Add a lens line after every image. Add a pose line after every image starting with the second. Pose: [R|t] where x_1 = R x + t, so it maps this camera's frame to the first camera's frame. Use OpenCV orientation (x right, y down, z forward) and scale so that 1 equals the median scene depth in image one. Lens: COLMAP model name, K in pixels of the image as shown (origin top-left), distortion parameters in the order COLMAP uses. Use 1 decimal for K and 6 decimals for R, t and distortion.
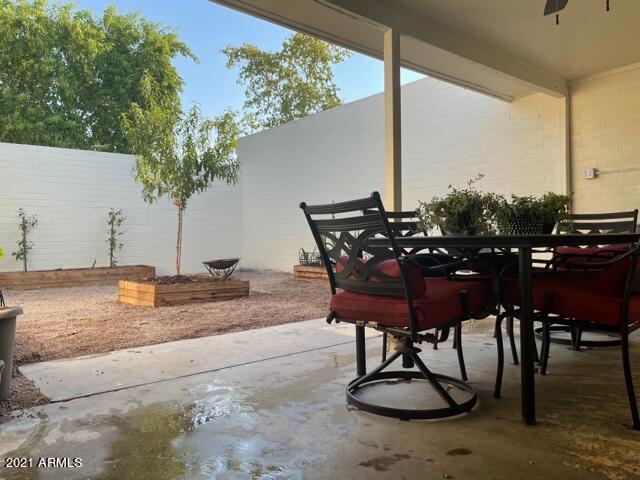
lens RADIAL K [[486.9, 0, 320.0], [0, 486.9, 240.0], [0, 0, 1]] dist [0.074384, 0.001126]
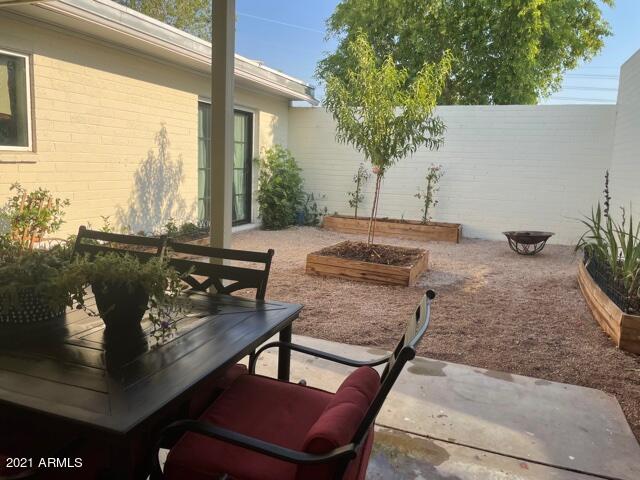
lens RADIAL K [[486.9, 0, 320.0], [0, 486.9, 240.0], [0, 0, 1]] dist [0.074384, 0.001126]
pose [[0.480502, 0.174367, -0.859485, 0.351230], [-0.050617, 0.983916, 0.171313, -0.072316], [0.875532, -0.038812, 0.481600, 0.322440]]
